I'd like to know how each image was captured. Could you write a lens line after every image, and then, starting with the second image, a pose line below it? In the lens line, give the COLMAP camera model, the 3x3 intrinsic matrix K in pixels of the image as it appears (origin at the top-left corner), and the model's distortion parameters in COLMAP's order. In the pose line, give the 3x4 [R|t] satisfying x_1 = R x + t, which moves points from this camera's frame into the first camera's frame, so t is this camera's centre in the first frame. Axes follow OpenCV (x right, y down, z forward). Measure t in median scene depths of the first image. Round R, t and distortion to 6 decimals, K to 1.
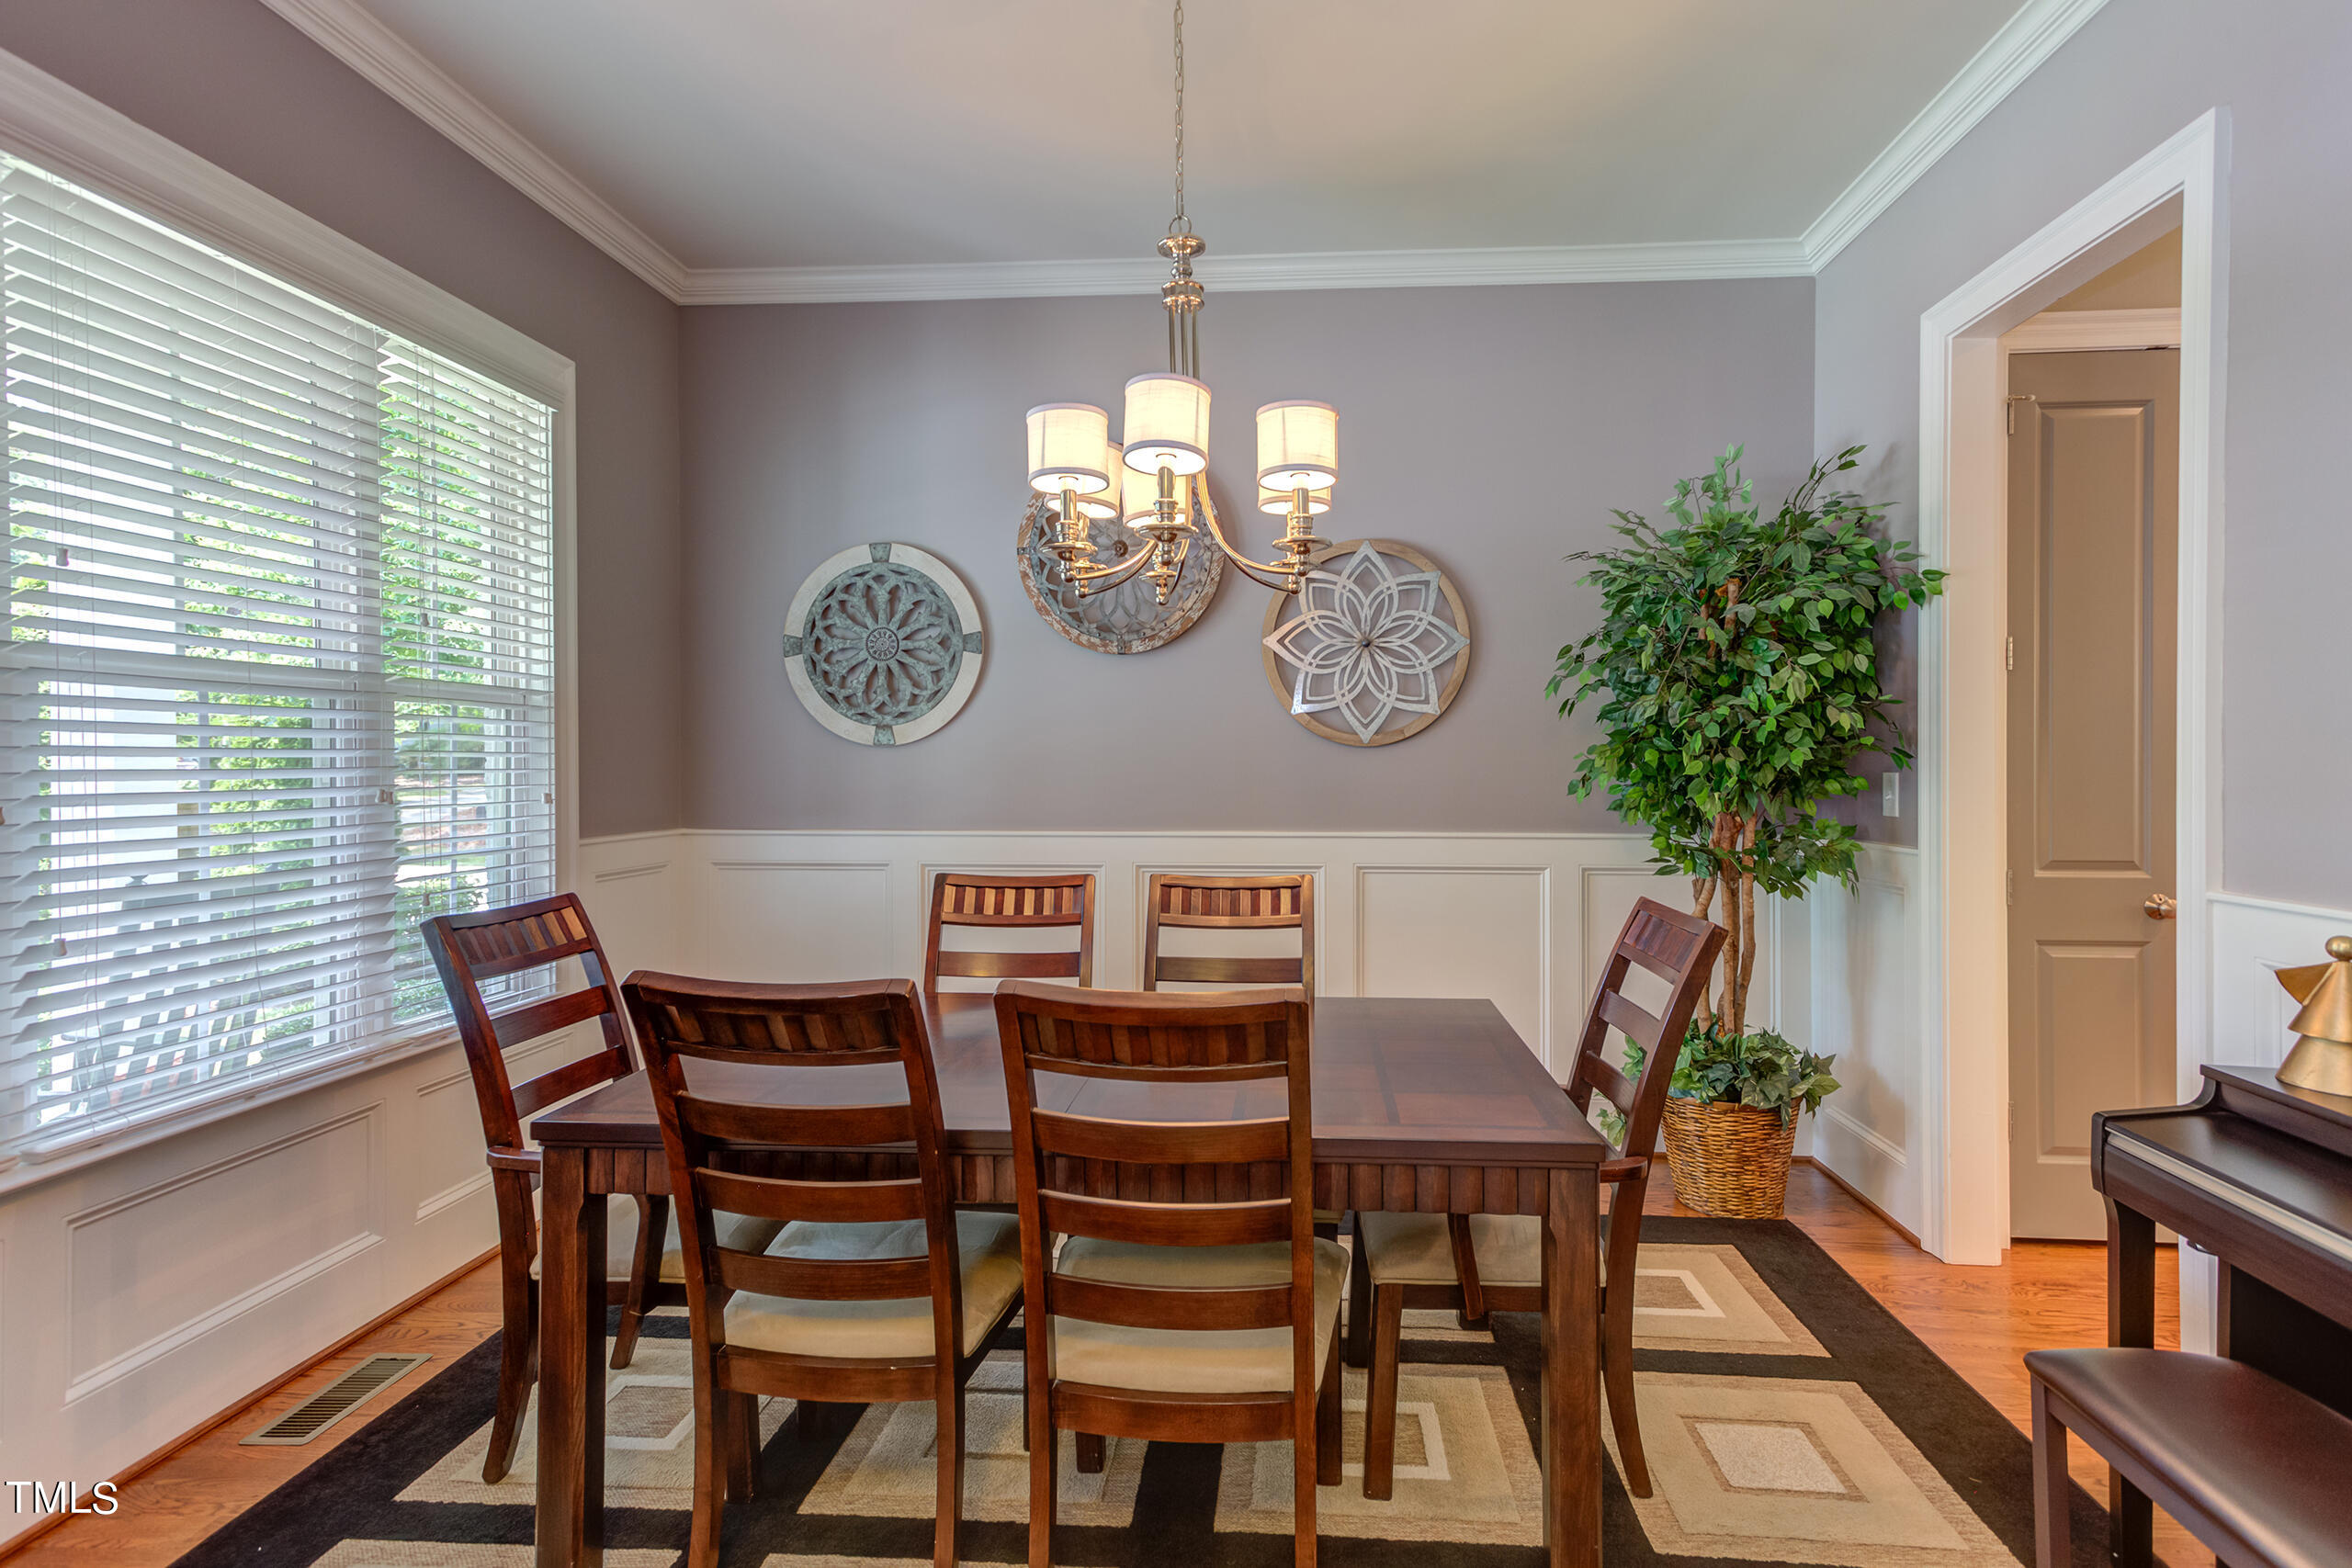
lens RADIAL K [[1184.7, 0, 1189.6], [0, 1184.7, 764.2], [0, 0, 1]] dist [0.003755, 0.015566]
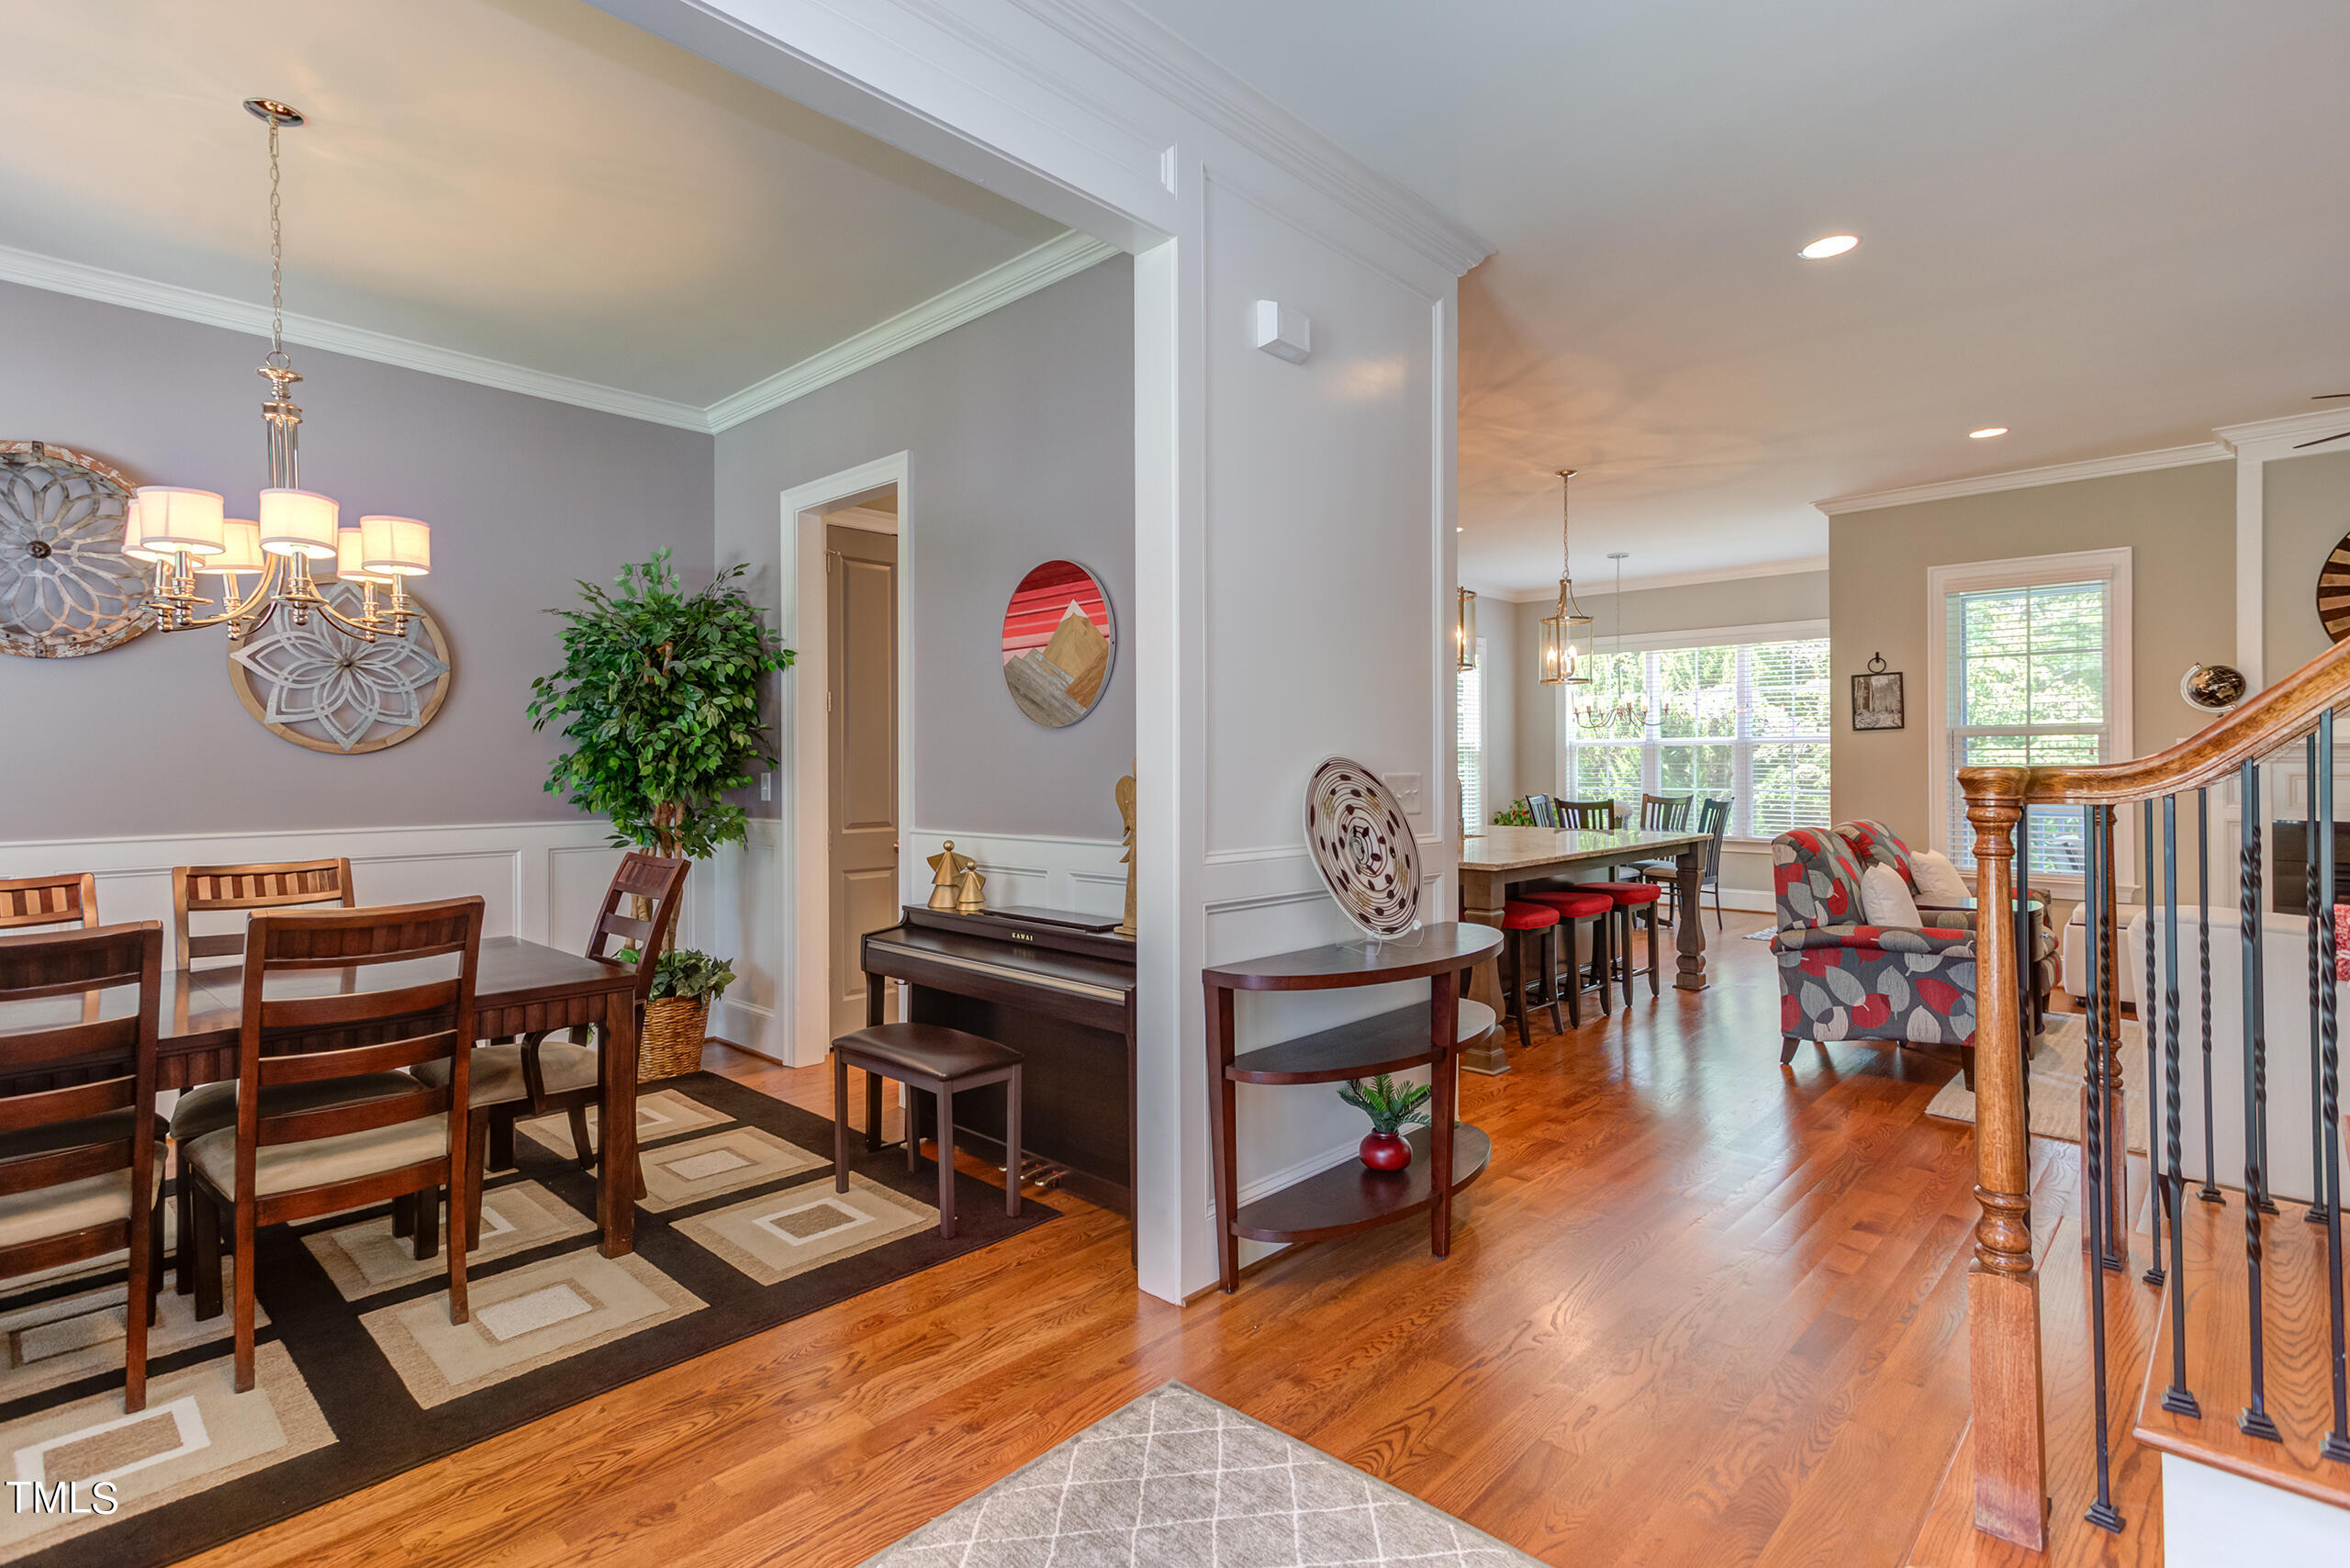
lens RADIAL K [[1183.9, 0, 1188.6], [0, 1183.9, 764.2], [0, 0, 1]] dist [0.003755, 0.015566]
pose [[0.625911, -0.001630, 0.779892, -0.290362], [0.004624, 0.999988, -0.001621, 0.000779], [-0.779880, 0.004620, 0.625911, -0.430272]]
